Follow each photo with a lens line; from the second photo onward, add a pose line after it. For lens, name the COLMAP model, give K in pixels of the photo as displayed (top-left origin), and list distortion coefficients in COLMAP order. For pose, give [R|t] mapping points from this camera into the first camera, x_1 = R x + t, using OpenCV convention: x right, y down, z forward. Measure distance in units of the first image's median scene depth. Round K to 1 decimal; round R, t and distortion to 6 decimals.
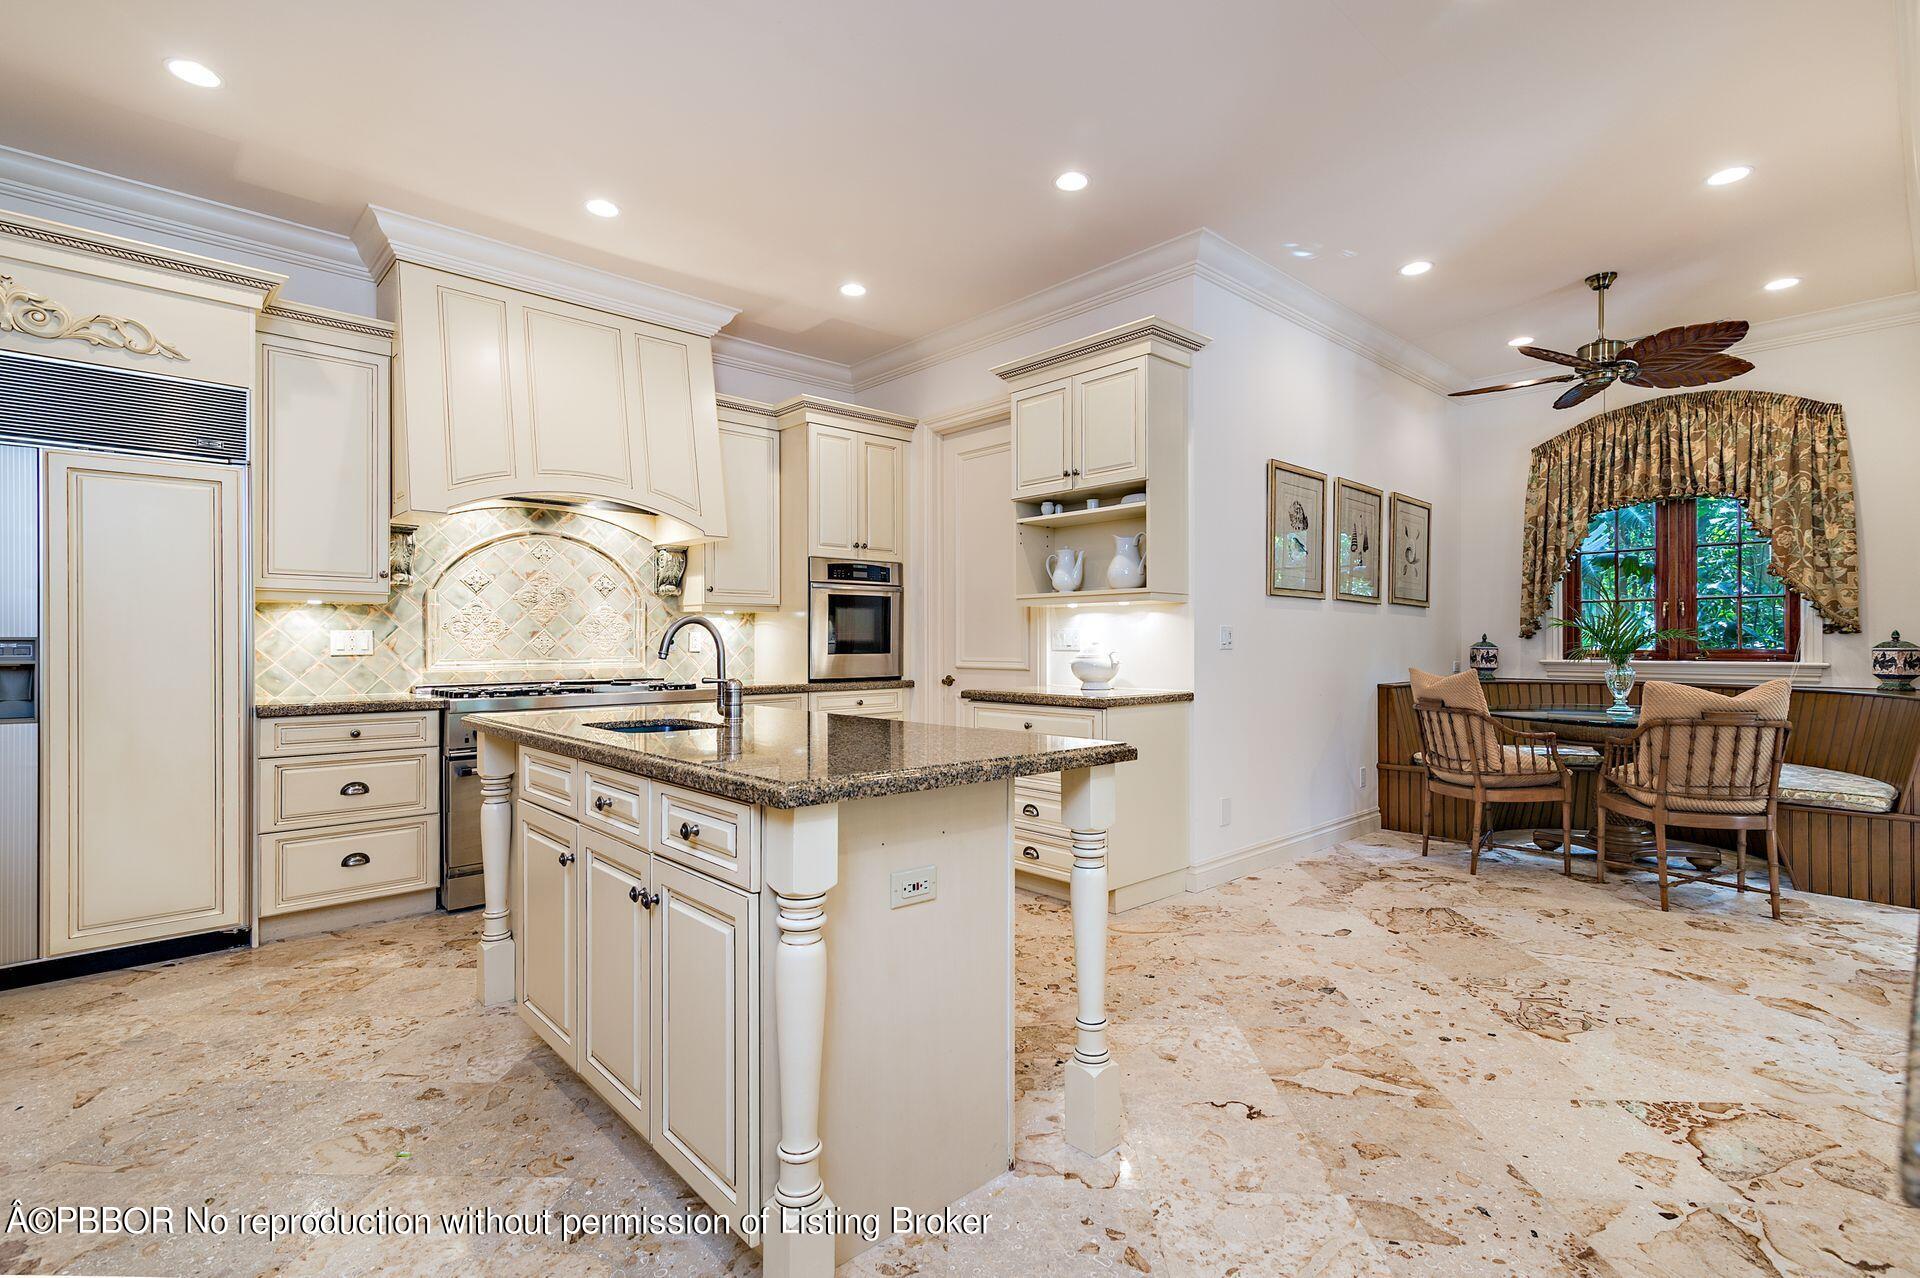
lens RADIAL K [[889.9, 0, 947.6], [0, 889.9, 648.4], [0, 0, 1]] dist [0.005574, -0.000896]
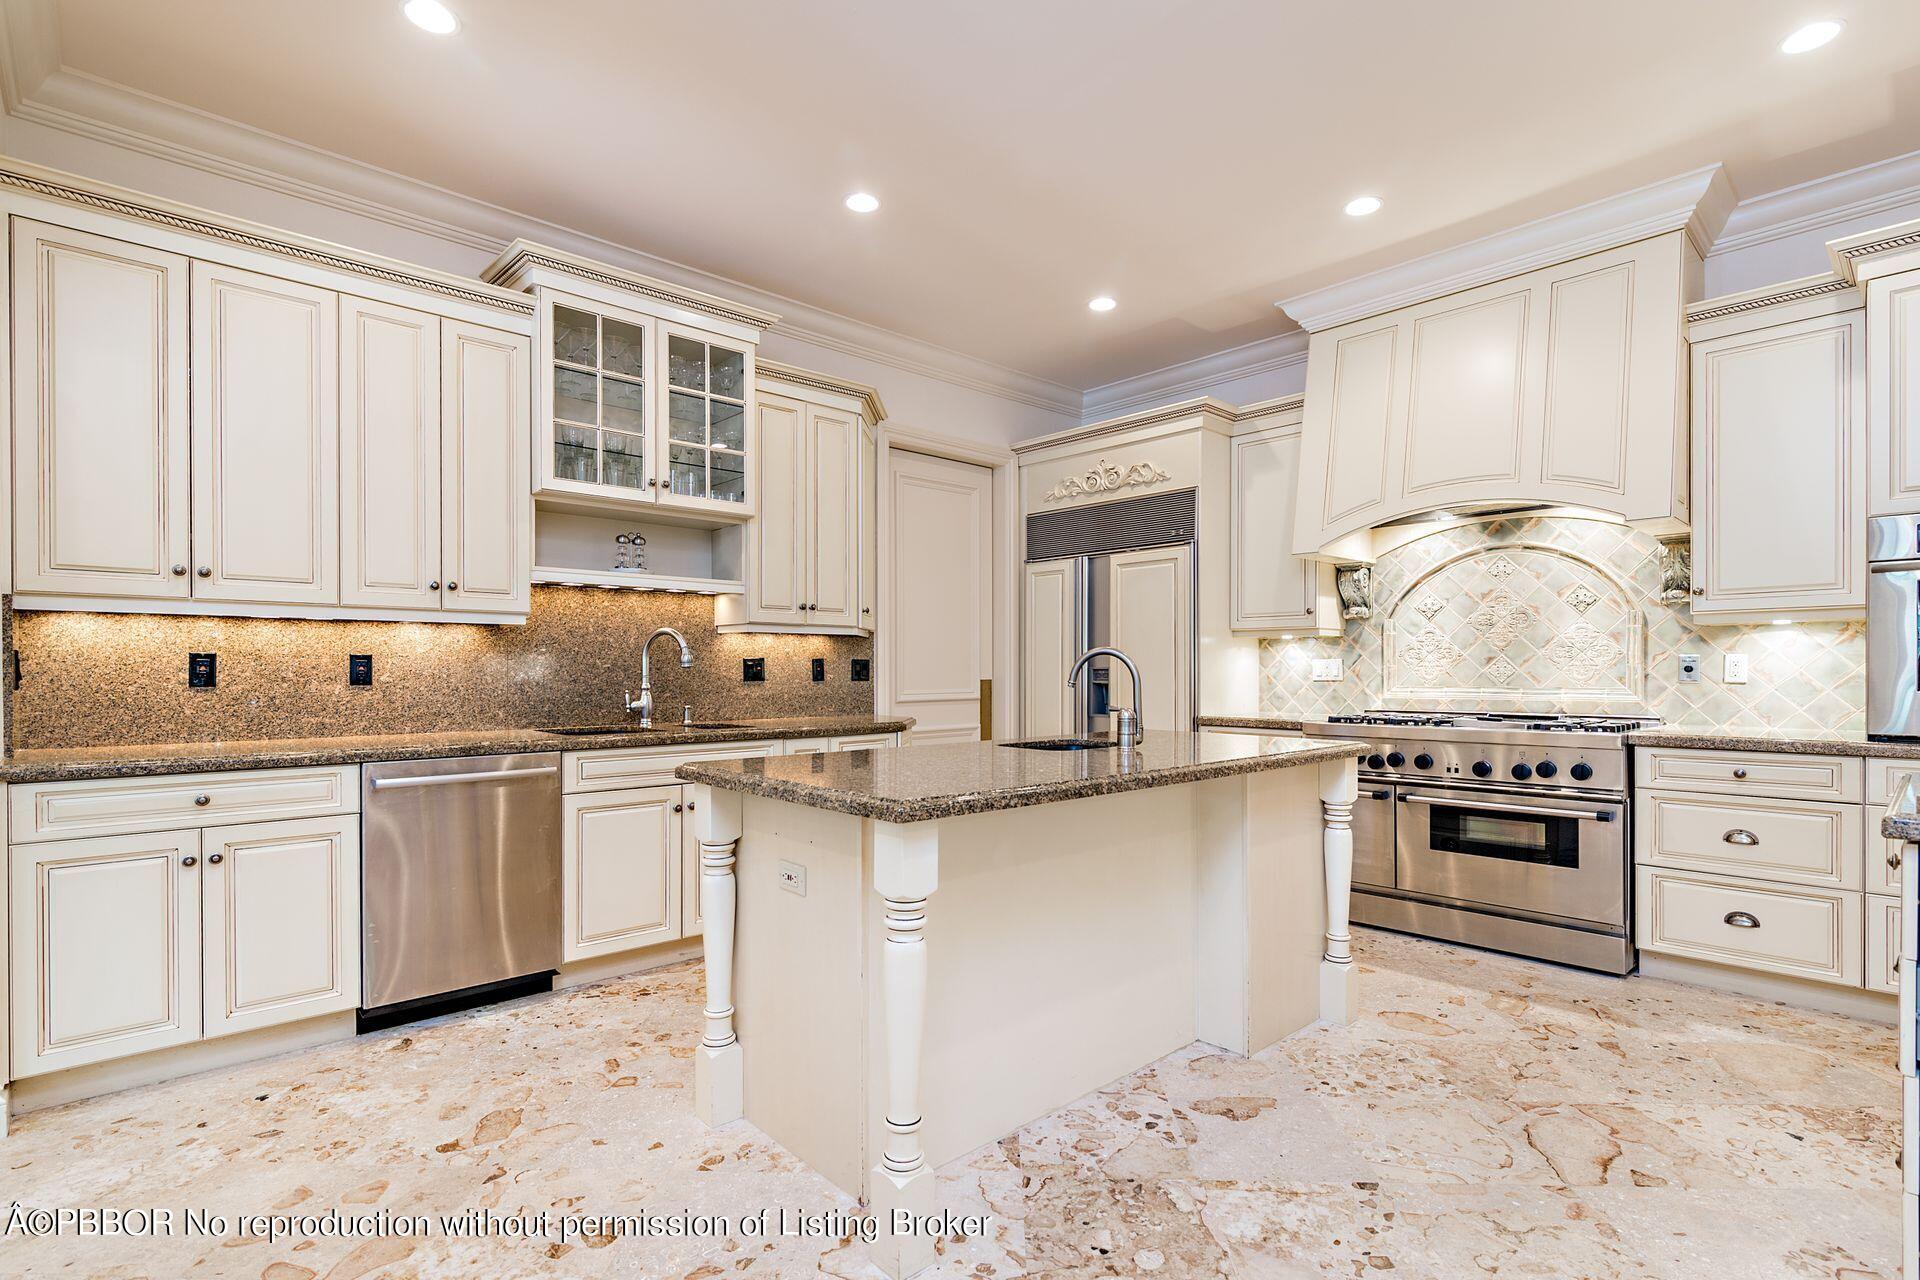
lens RADIAL K [[889.9, 0, 957.9], [0, 889.9, 675.4], [0, 0, 1]] dist [0.005574, -0.000896]
pose [[0.007017, 0.004897, -0.999963, 0.442858], [-0.007350, 0.999961, 0.004846, -0.001281], [0.999948, 0.007315, 0.007053, 0.458920]]
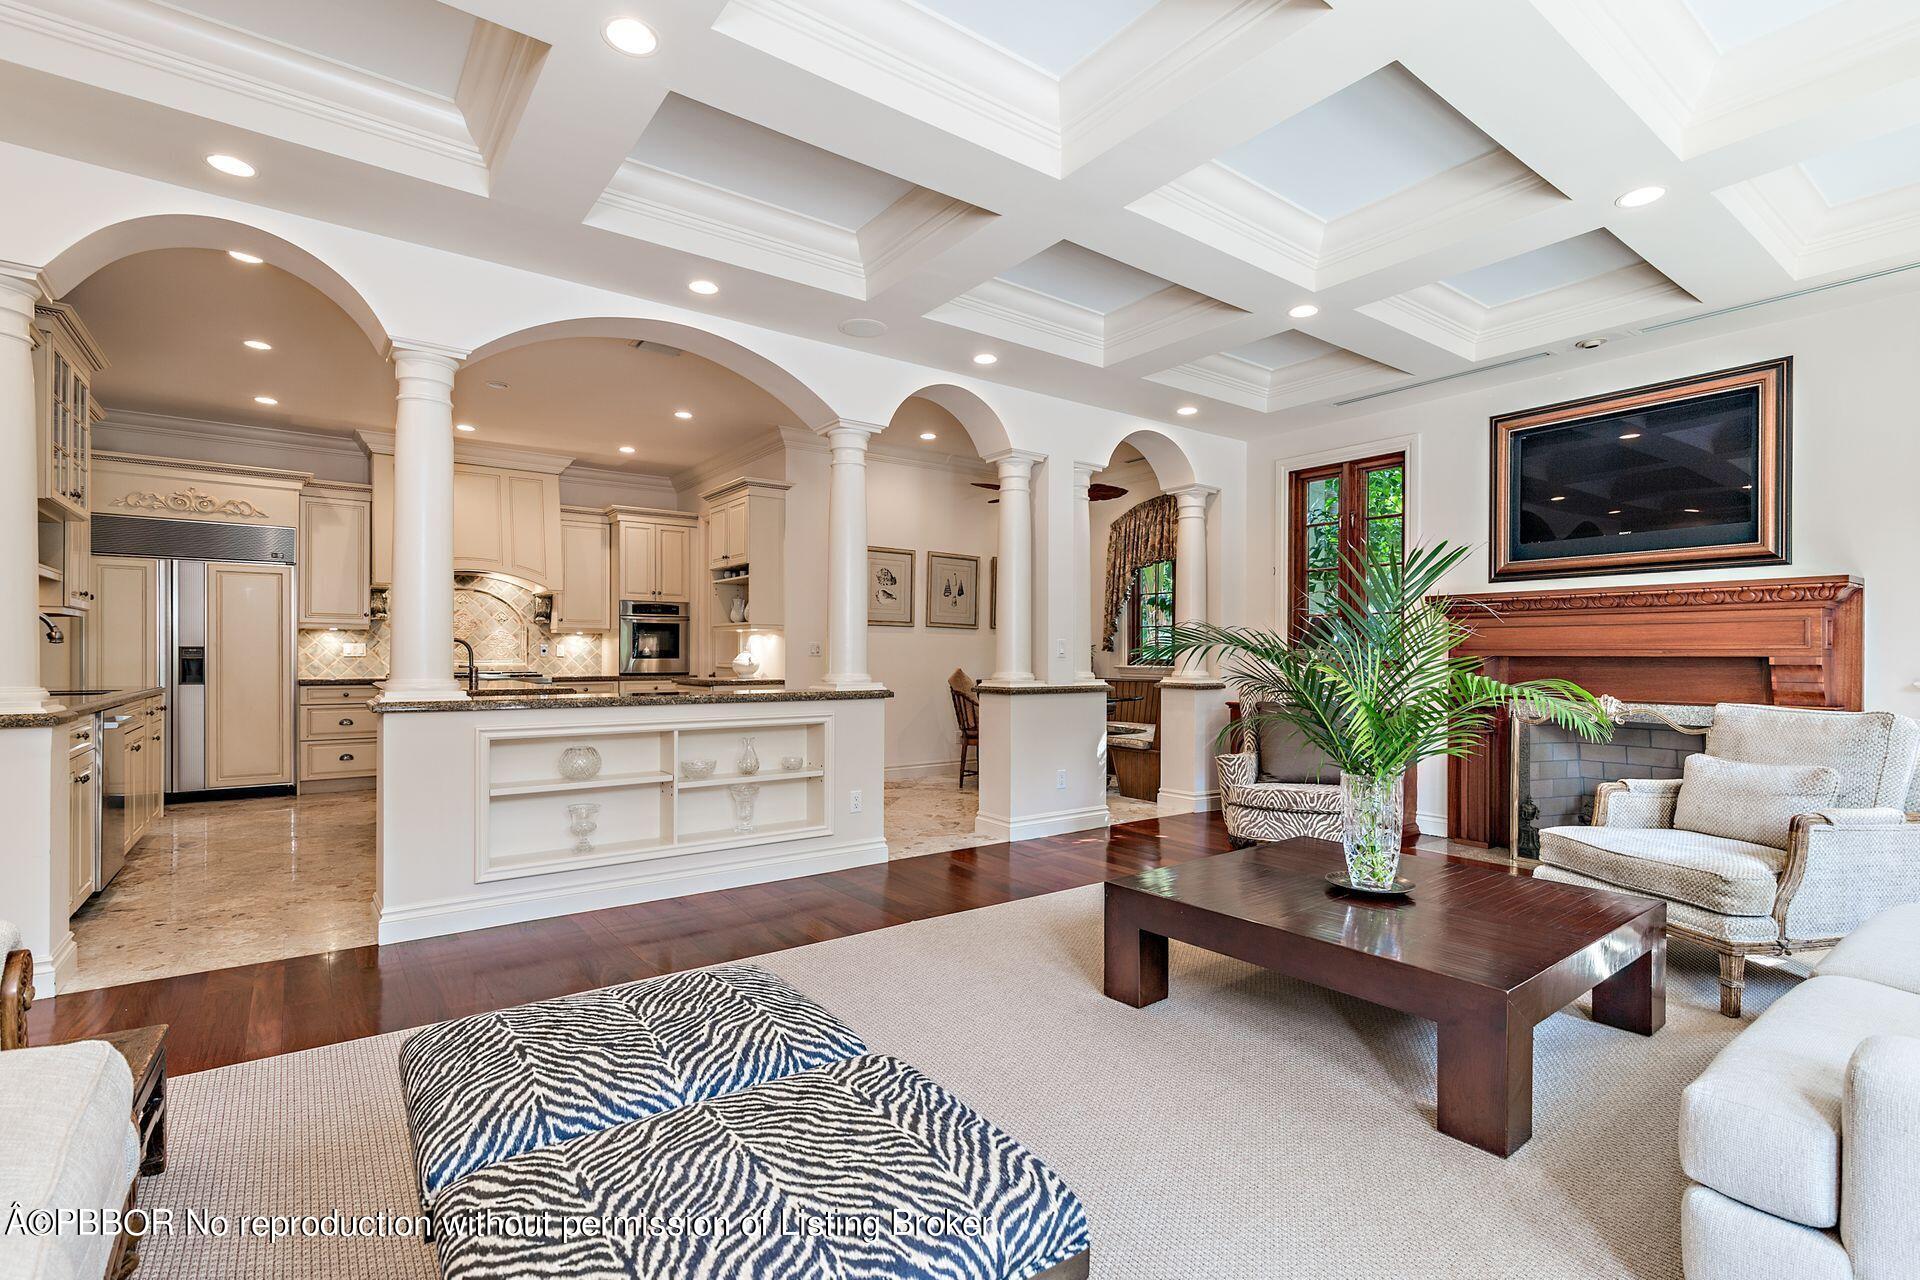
lens RADIAL K [[889.9, 0, 943.2], [0, 889.9, 665.0], [0, 0, 1]] dist [0.005574, -0.000896]
pose [[0.993766, 0.006456, -0.111303, 0.708862], [-0.005998, 0.999972, 0.004452, 0.008858], [0.111329, -0.003756, 0.993777, -0.672529]]
